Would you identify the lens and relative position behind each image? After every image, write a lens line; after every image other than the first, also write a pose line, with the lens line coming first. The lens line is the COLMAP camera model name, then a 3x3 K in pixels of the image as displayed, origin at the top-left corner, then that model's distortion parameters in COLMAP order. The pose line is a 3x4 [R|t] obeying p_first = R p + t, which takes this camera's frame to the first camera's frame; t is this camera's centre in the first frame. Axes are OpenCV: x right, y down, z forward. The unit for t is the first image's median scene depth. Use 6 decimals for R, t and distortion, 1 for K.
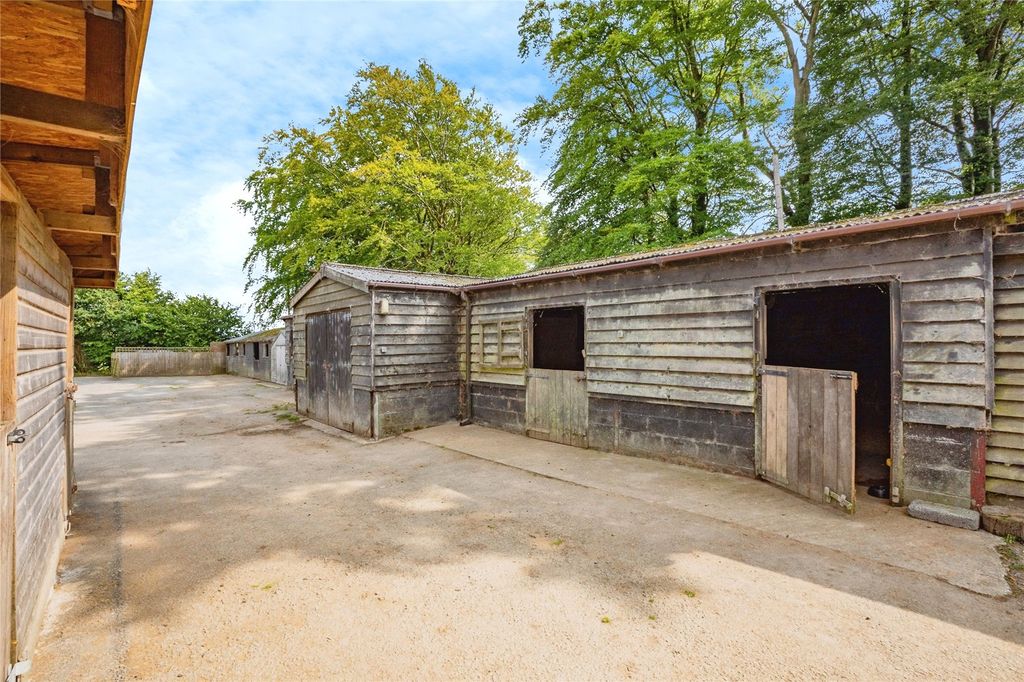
lens RADIAL K [[464.2, 0, 511.9], [0, 464.2, 341.8], [0, 0, 1]] dist [-0.025796, 0.000144]
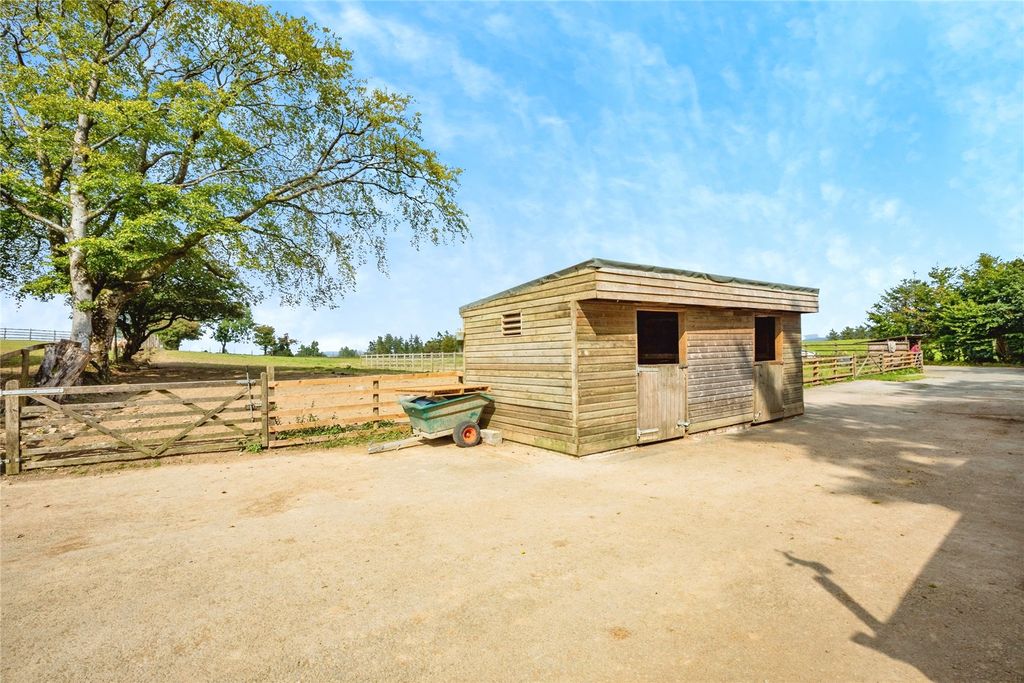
lens RADIAL K [[464.2, 0, 512.1], [0, 464.2, 339.3], [0, 0, 1]] dist [-0.025796, 0.000144]
pose [[-0.095516, 0.009391, -0.995384, 1.836354], [0.002931, 0.999954, 0.009153, -0.011678], [0.995424, -0.002043, -0.095539, -0.055488]]
